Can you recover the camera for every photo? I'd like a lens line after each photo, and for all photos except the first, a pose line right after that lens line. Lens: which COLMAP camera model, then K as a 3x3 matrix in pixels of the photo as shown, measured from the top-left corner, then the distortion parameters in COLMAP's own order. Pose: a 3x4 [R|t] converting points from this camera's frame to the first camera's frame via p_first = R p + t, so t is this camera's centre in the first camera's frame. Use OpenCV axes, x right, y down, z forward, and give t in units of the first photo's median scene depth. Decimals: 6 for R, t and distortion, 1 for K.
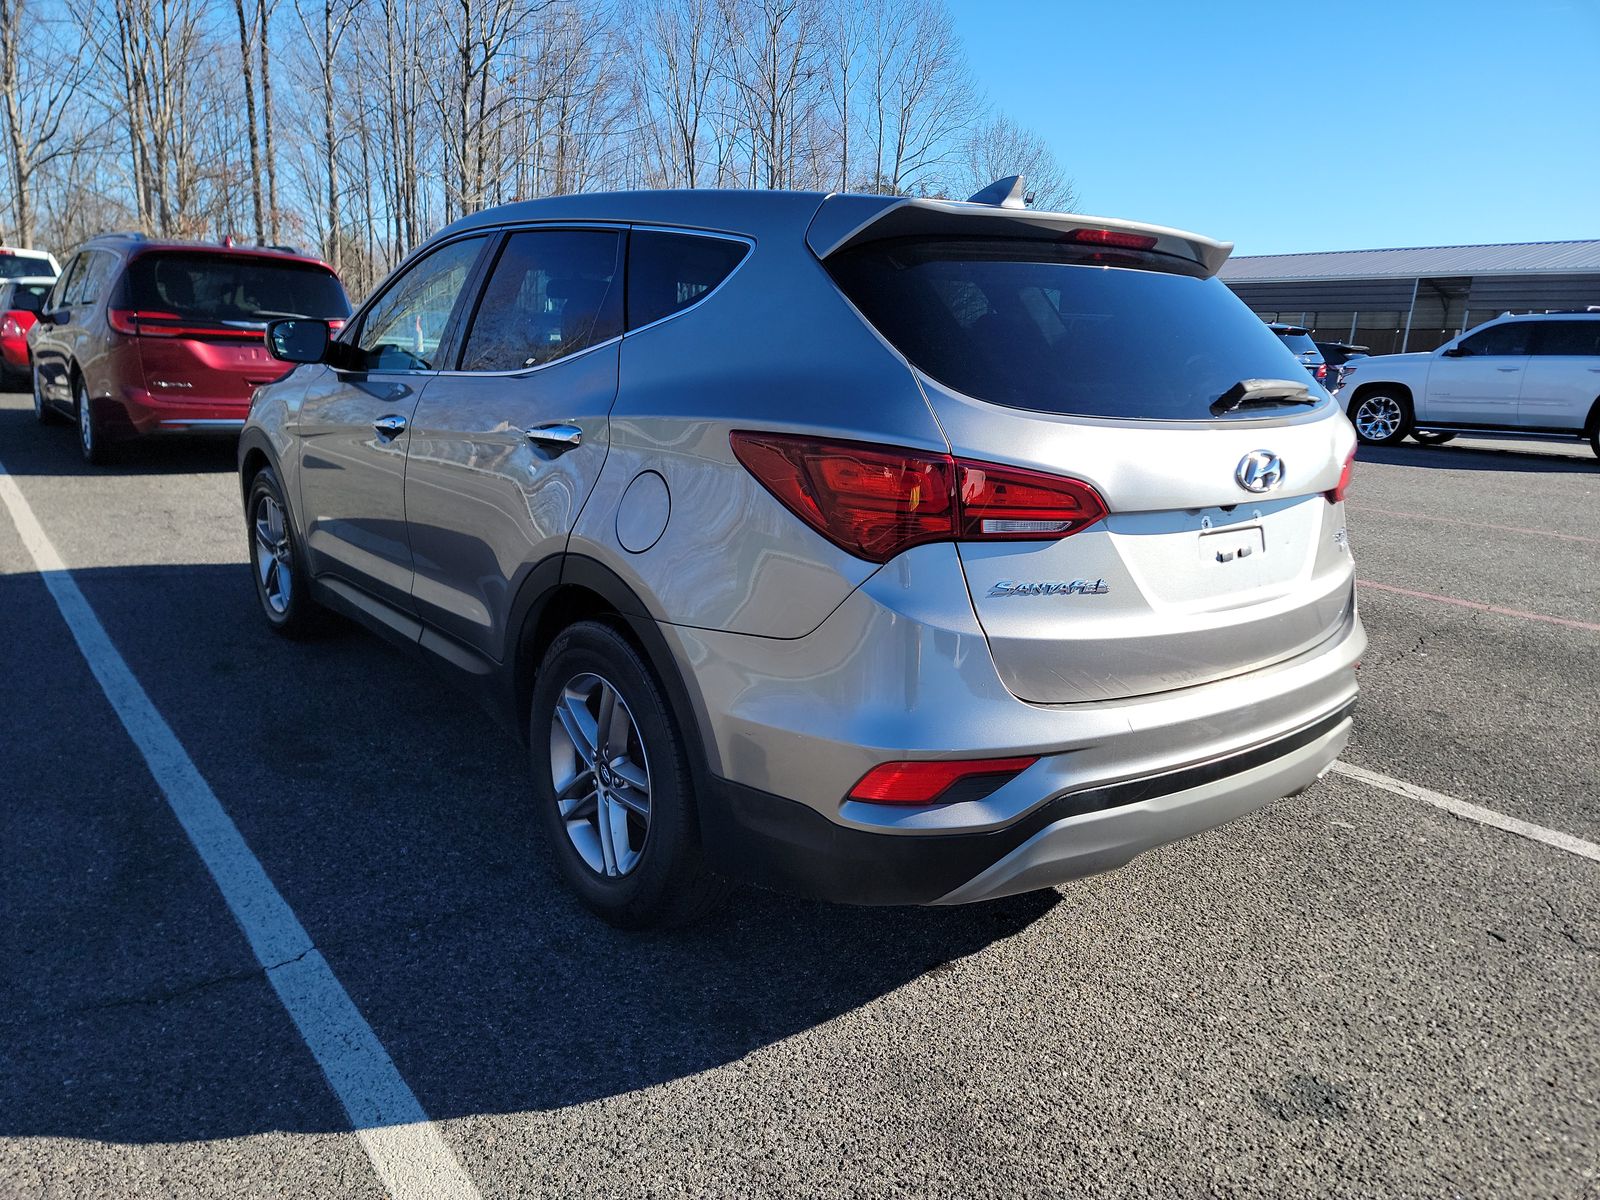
lens RADIAL K [[1105.9, 0, 800.0], [0, 1105.9, 600.0], [0, 0, 1]] dist [0.050729, -0.038018]
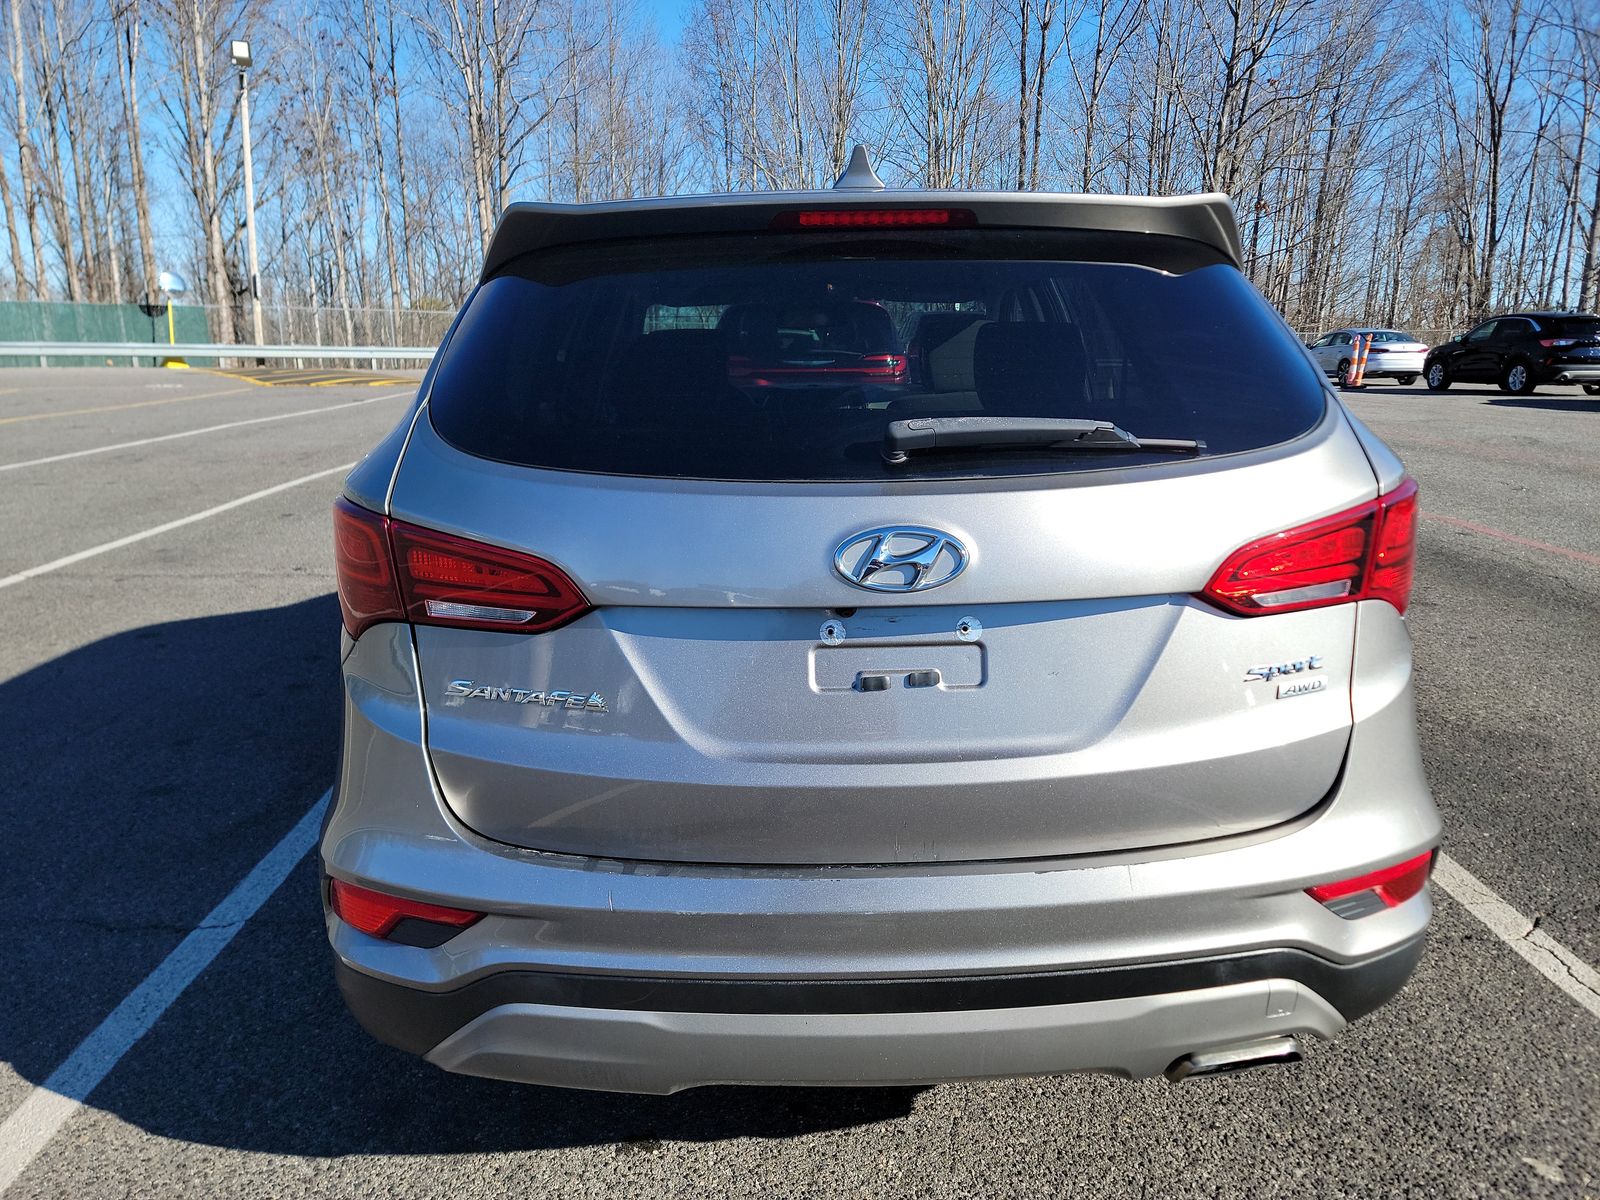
lens RADIAL K [[1105.9, 0, 800.0], [0, 1105.9, 600.0], [0, 0, 1]] dist [0.050729, -0.038018]
pose [[0.796507, 0.083986, -0.598768, 0.541522], [-0.093550, 0.995499, 0.015190, -0.069160], [0.597349, 0.043916, 0.800778, 0.326586]]
